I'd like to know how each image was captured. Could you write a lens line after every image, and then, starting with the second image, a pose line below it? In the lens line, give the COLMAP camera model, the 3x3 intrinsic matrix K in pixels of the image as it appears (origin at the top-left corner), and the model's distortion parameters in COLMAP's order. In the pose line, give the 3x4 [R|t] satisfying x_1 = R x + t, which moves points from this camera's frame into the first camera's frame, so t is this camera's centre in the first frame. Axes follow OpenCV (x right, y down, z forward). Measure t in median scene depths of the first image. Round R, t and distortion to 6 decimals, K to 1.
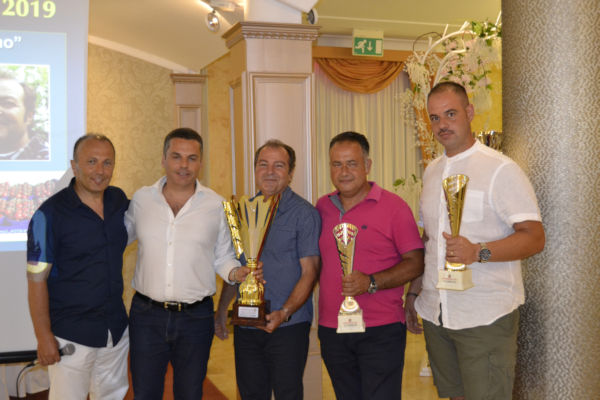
lens RADIAL K [[721.6, 0, 277.6], [0, 721.6, 211.6], [0, 0, 1]] dist [-0.045865, 0.000000]
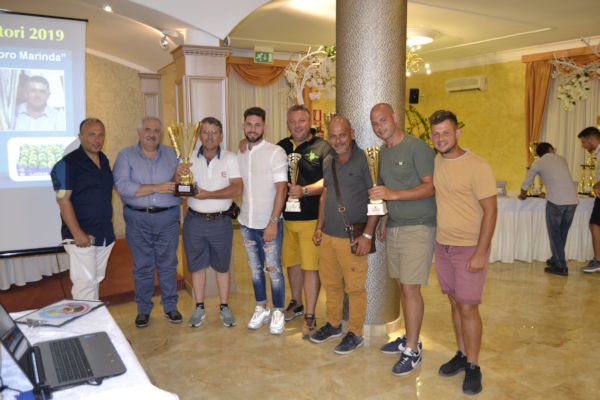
lens RADIAL K [[540.0, 0, 312.7], [0, 540.0, 194.0], [0, 0, 1]] dist [-0.080641, 0.010734]
pose [[0.986847, -0.010008, 0.161346, 0.039456], [-0.003533, 0.996508, 0.083422, -0.026412], [-0.161617, -0.082895, 0.983366, -0.245259]]
